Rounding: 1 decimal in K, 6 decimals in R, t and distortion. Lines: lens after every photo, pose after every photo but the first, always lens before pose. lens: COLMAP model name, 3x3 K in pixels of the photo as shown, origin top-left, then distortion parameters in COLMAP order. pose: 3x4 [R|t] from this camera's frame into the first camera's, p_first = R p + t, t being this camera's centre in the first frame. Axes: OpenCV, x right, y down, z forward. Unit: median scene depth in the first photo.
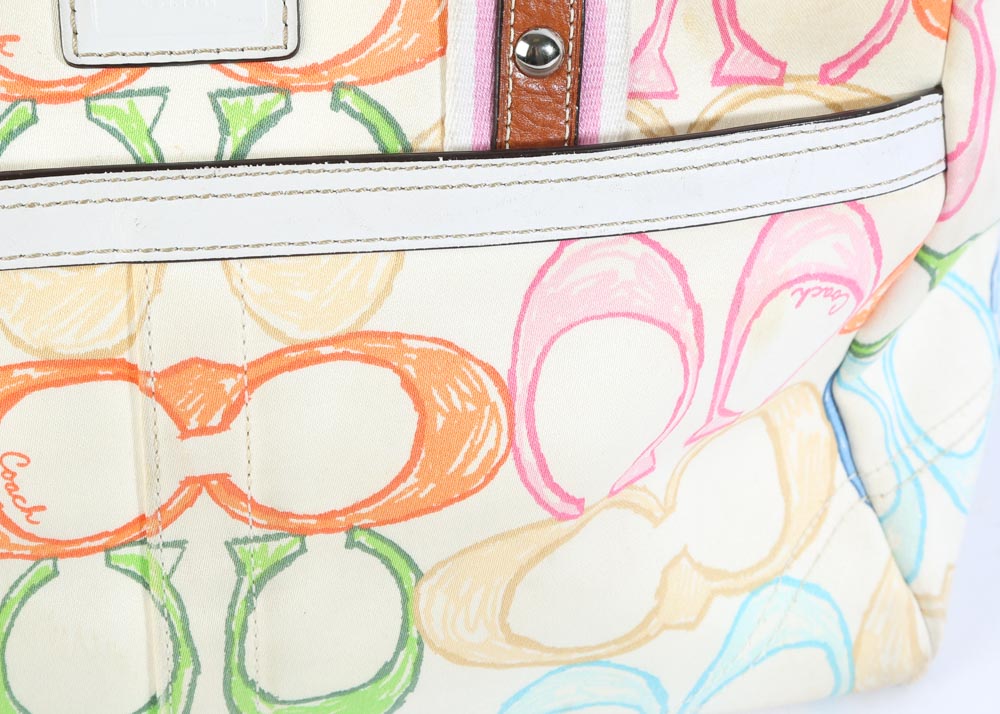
lens RADIAL K [[2682.2, 0, 470.2], [0, 2682.2, 300.7], [0, 0, 1]] dist [0.178220, 0.000000]
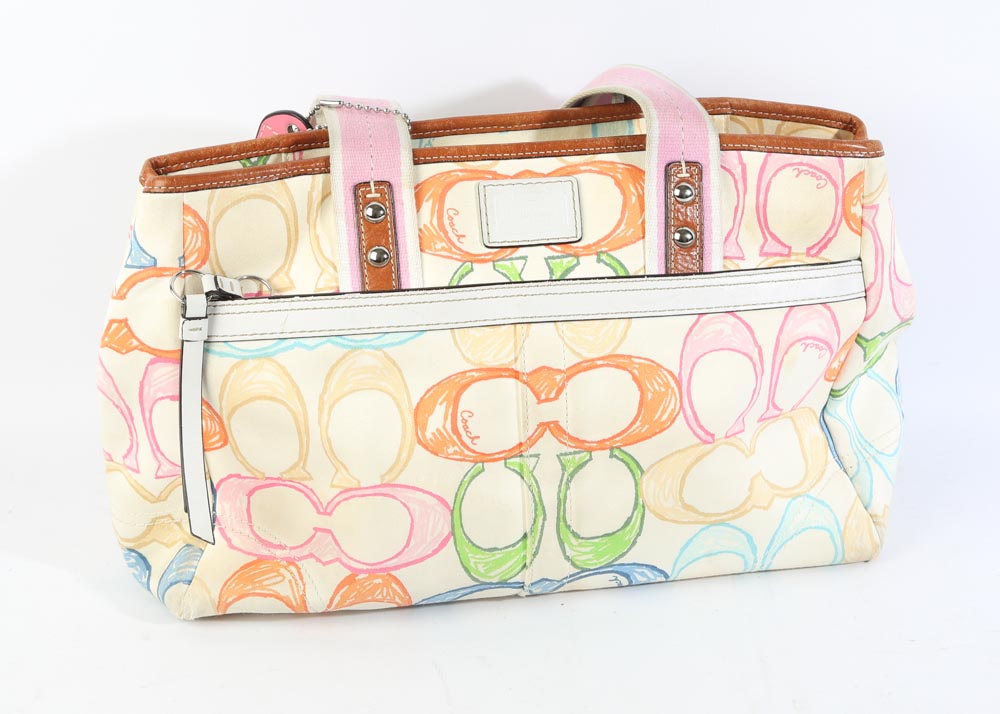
lens RADIAL K [[1938.5, 0, 505.5], [0, 1938.5, 331.3], [0, 0, 1]] dist [0.093308, 0.000000]
pose [[0.998867, -0.040908, -0.024334, -0.090228], [0.033796, 0.969537, -0.242603, 0.383124], [0.033517, 0.241505, 0.969820, -0.607047]]
